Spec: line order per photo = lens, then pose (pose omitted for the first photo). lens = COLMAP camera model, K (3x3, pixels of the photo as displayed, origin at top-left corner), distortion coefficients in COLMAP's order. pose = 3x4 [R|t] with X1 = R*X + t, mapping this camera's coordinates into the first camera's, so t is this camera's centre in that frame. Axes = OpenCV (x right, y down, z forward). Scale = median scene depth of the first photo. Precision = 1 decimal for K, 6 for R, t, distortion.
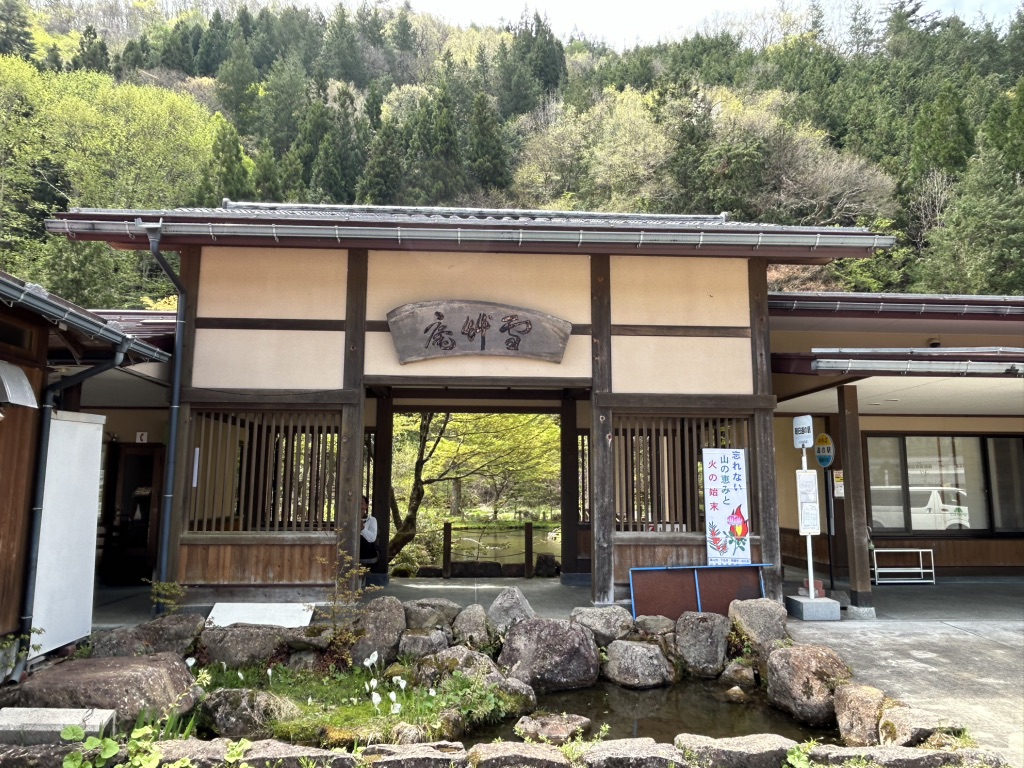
lens RADIAL K [[734.2, 0, 512.0], [0, 734.2, 384.0], [0, 0, 1]] dist [0.040882, -0.000991]
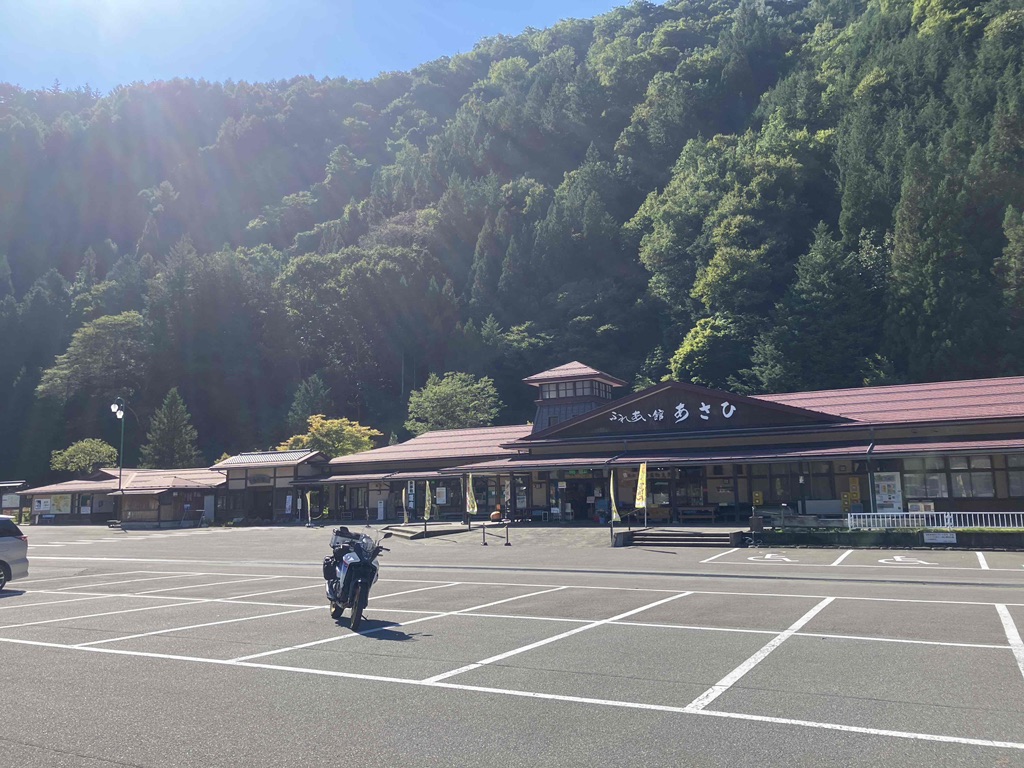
lens RADIAL K [[824.5, 0, 510.4], [0, 824.5, 368.7], [0, 0, 1]] dist [0.098774, -0.267434]
pose [[0.892301, -0.102576, -0.439632, 5.313724], [0.093591, 0.994719, -0.042134, -0.528263], [0.441632, -0.003549, 0.897189, -4.670498]]
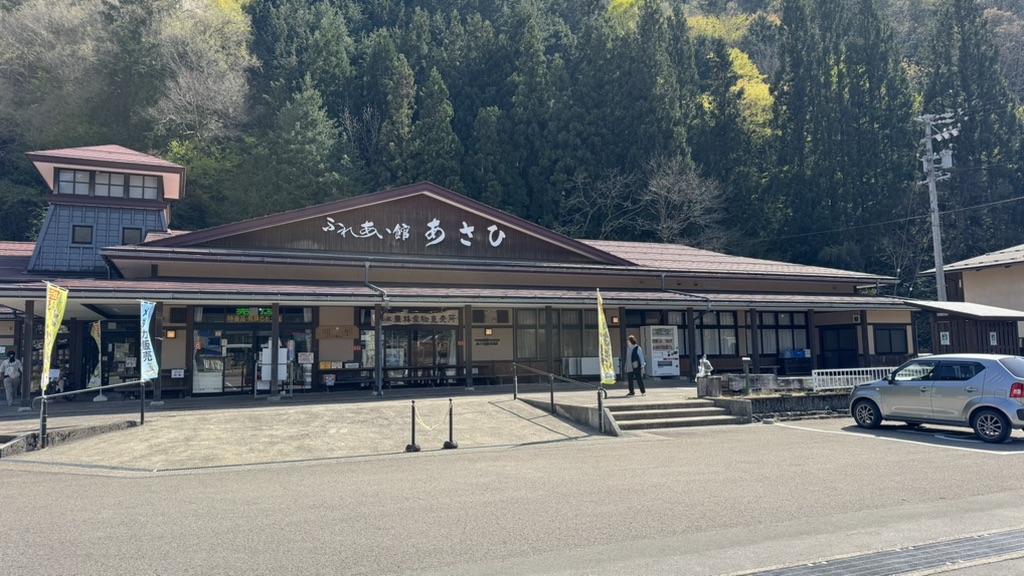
lens RADIAL K [[710.8, 0, 512.0], [0, 710.8, 288.0], [0, 0, 1]] dist [0.091090, -0.107169]
pose [[0.908111, 0.007557, 0.418662, 3.076567], [-0.023629, 0.999169, 0.033219, -0.254229], [-0.418063, -0.040059, 0.907535, -2.589138]]
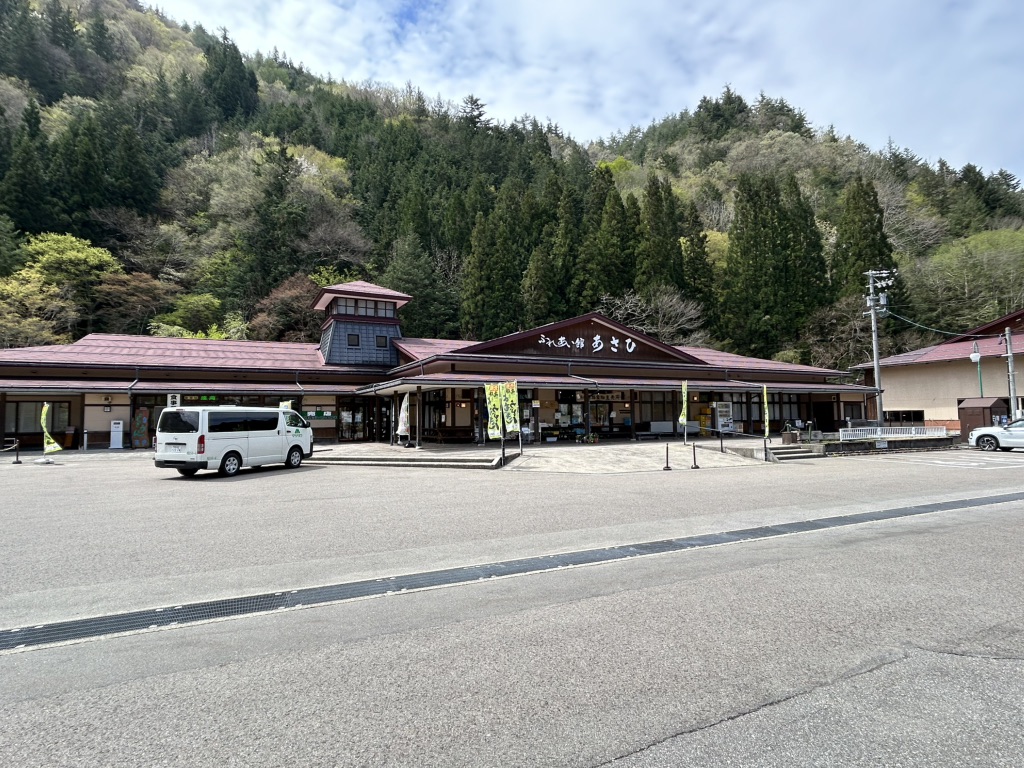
lens RADIAL K [[542.7, 0, 516.0], [0, 542.7, 385.2], [0, 0, 1]] dist [0.002402, -0.014342]
pose [[0.888668, 0.003642, 0.458536, 1.874244], [-0.036124, 0.997417, 0.062089, -0.306322], [-0.457125, -0.071740, 0.886504, -2.753348]]
